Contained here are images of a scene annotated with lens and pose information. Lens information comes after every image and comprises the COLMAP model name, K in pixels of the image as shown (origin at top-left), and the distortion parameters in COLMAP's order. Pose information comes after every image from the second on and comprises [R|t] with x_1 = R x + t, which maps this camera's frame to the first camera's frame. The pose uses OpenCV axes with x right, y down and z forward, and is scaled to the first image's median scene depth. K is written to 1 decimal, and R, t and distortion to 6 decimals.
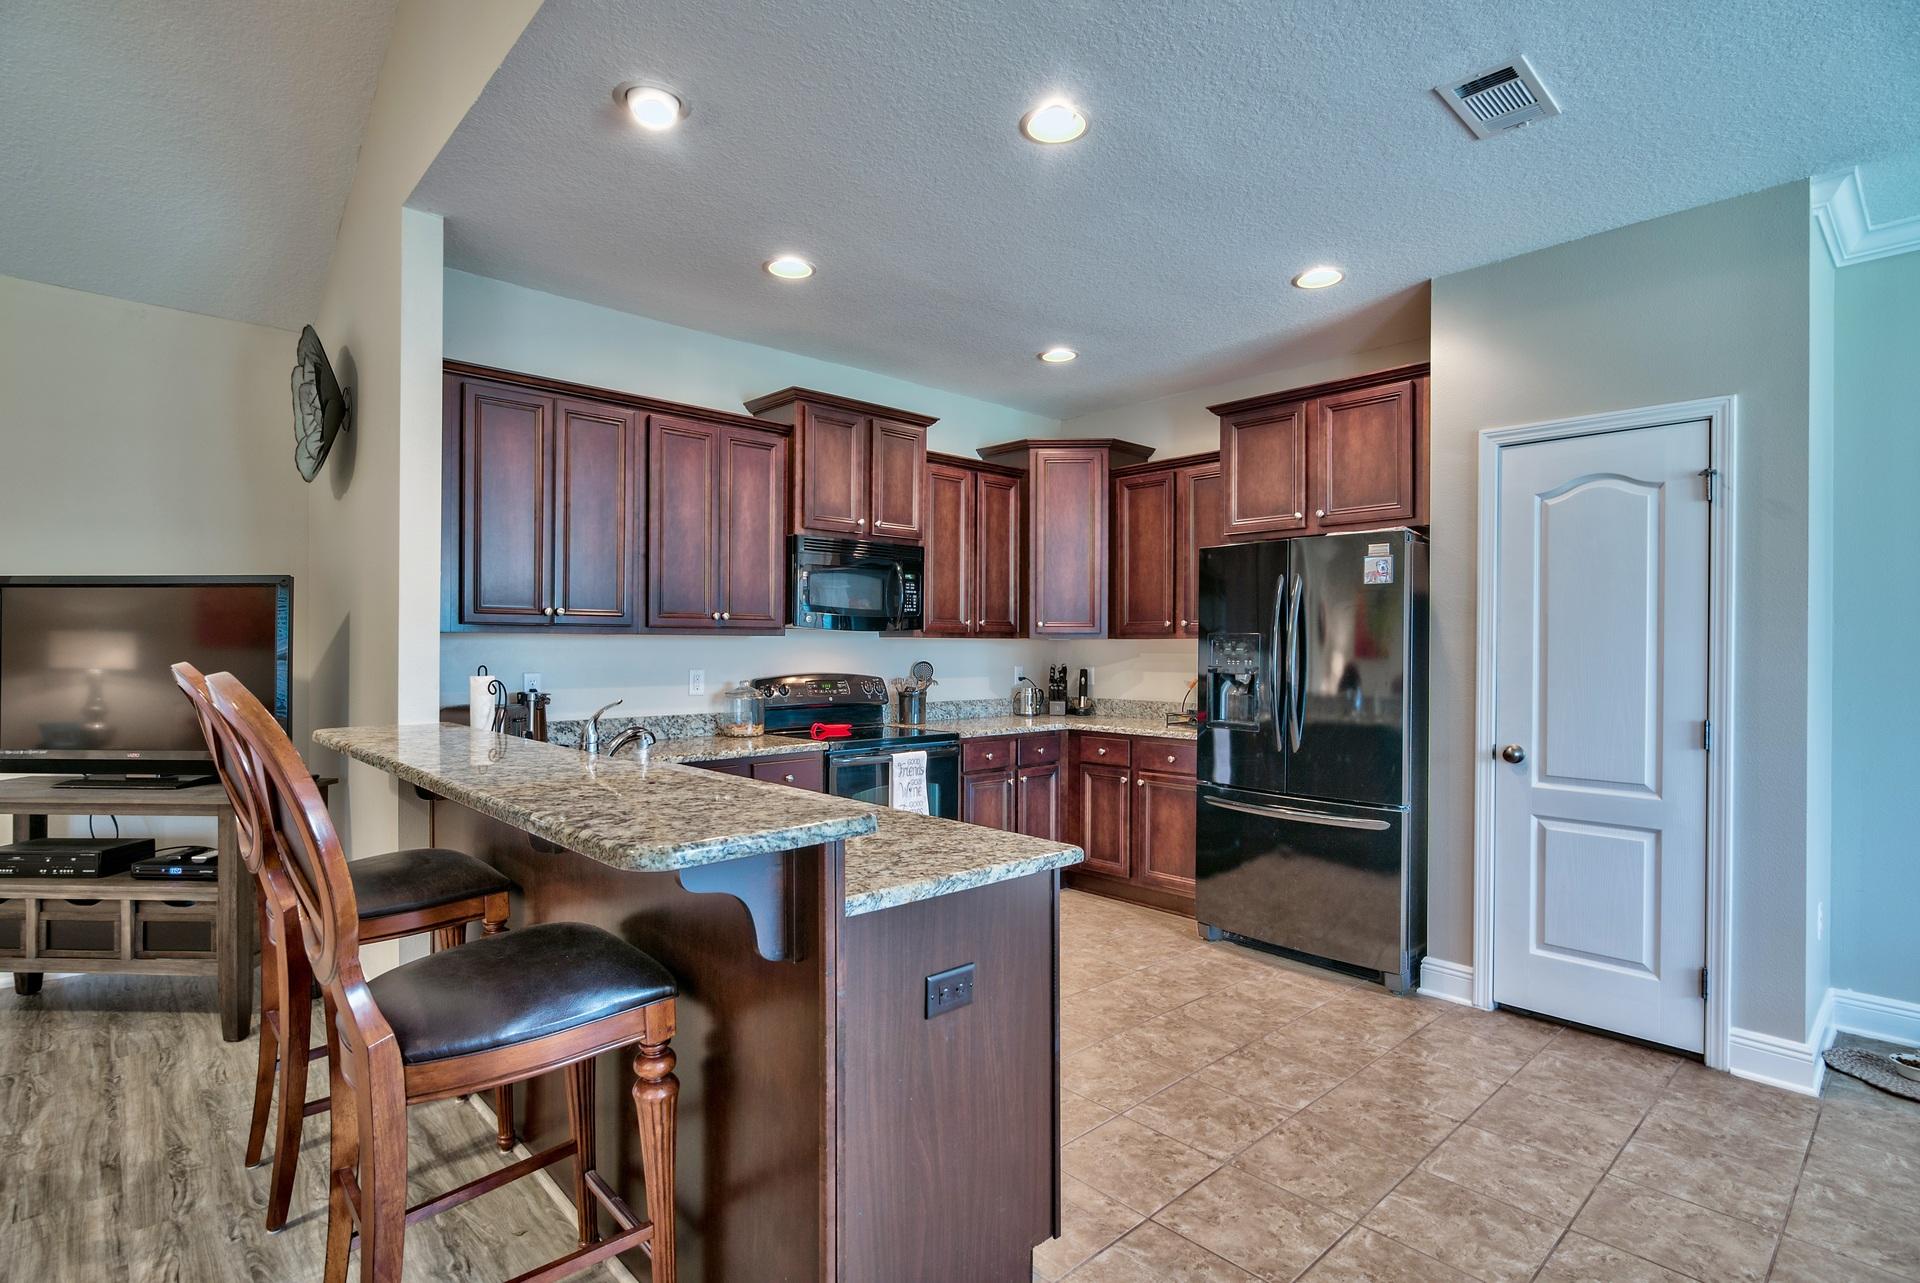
lens RADIAL K [[959.7, 0, 945.8], [0, 959.7, 641.4], [0, 0, 1]] dist [-0.001070, -0.000718]
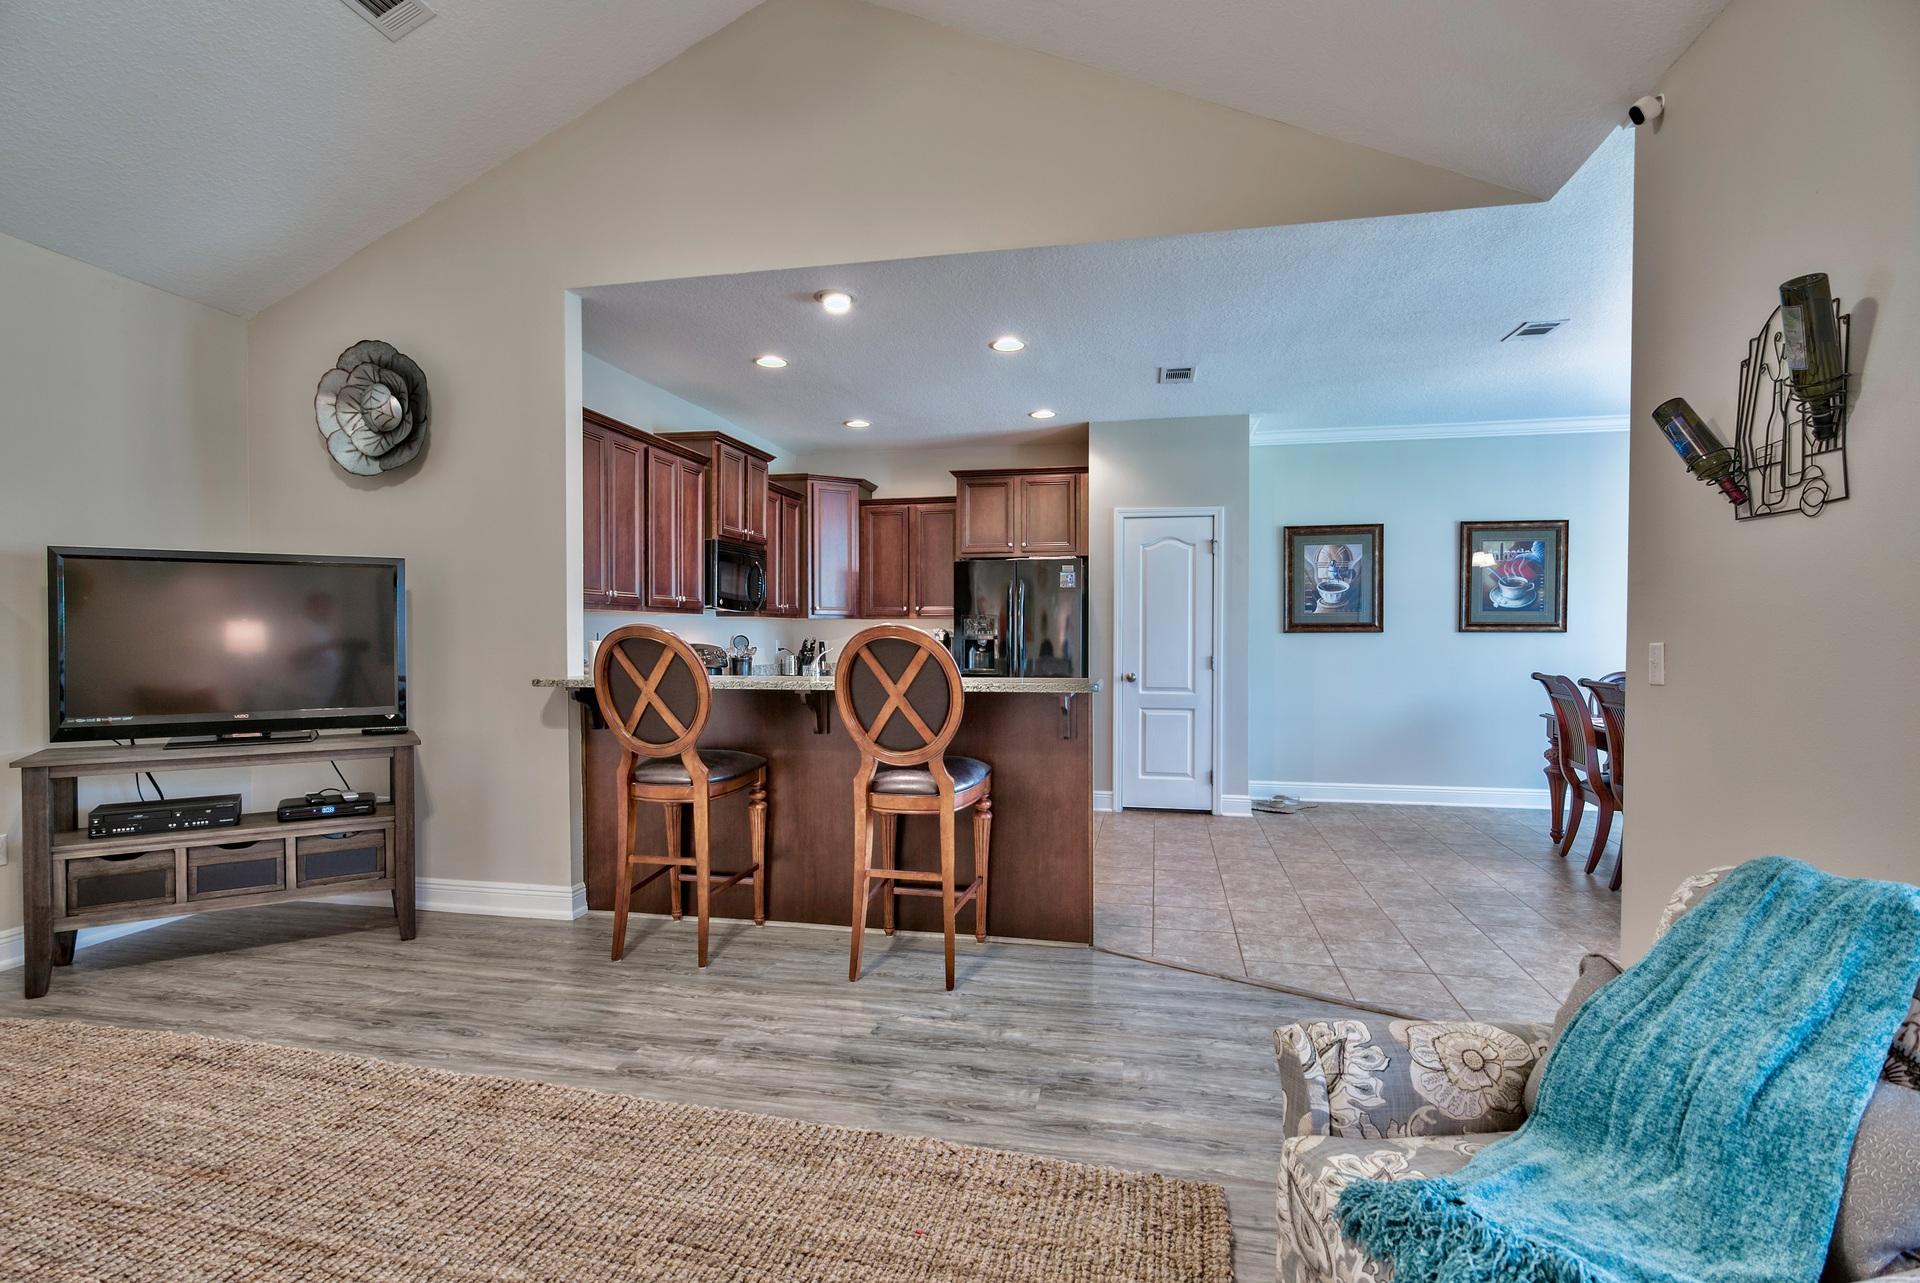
lens RADIAL K [[959.7, 0, 962.4], [0, 959.7, 652.7], [0, 0, 1]] dist [-0.001070, -0.000718]
pose [[0.810781, -0.014475, 0.585170, -0.864773], [0.002708, 0.999776, 0.020978, 0.026847], [-0.585343, -0.015424, 0.810639, -0.393794]]
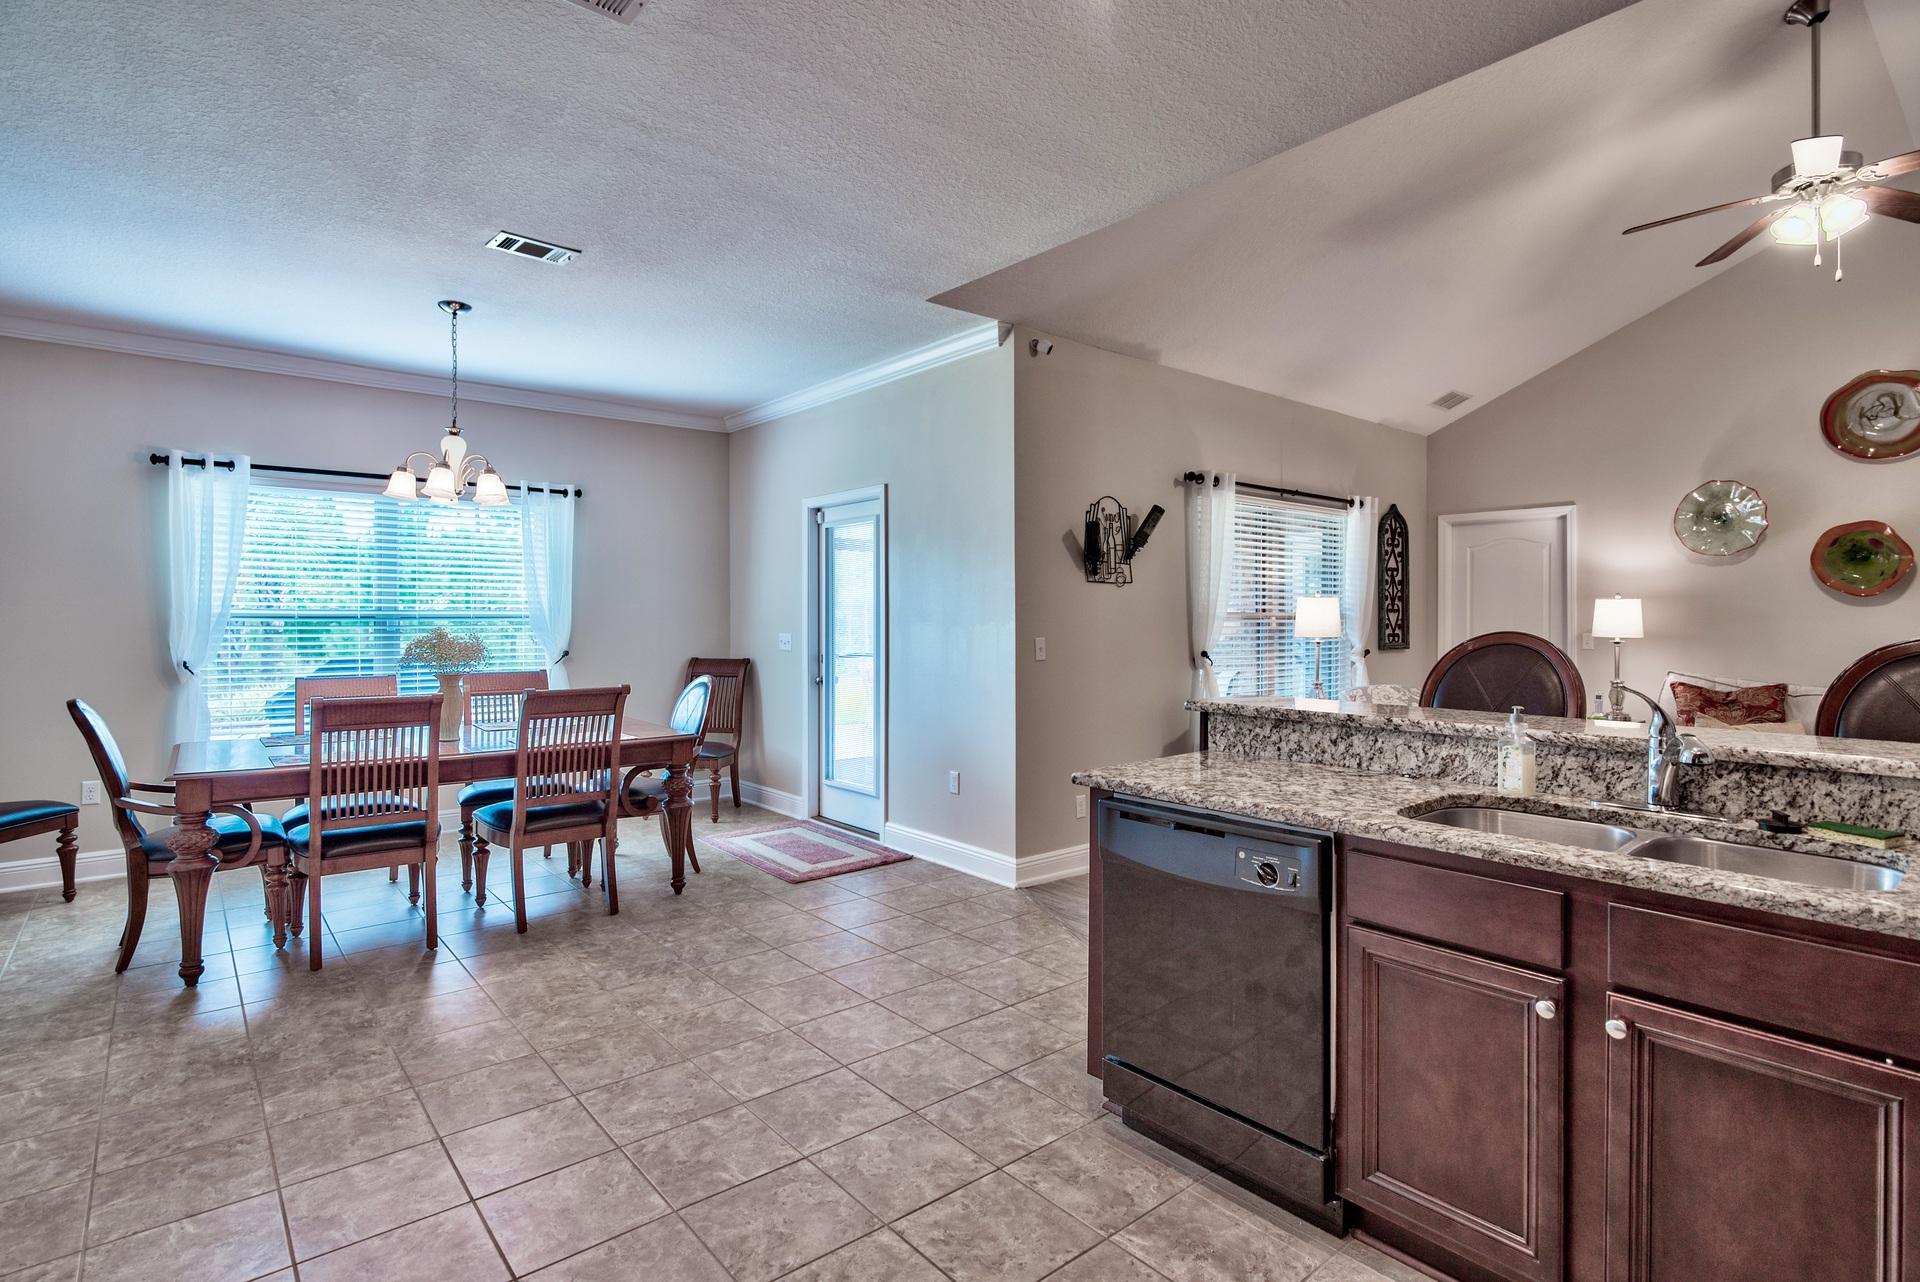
lens RADIAL K [[959.7, 0, 962.8], [0, 959.7, 615.2], [0, 0, 1]] dist [-0.001070, -0.000718]
pose [[-0.999412, -0.004145, 0.034037, 0.150109], [-0.004171, 0.999991, -0.000700, 0.003624], [-0.034034, -0.000841, -0.999420, 1.399835]]
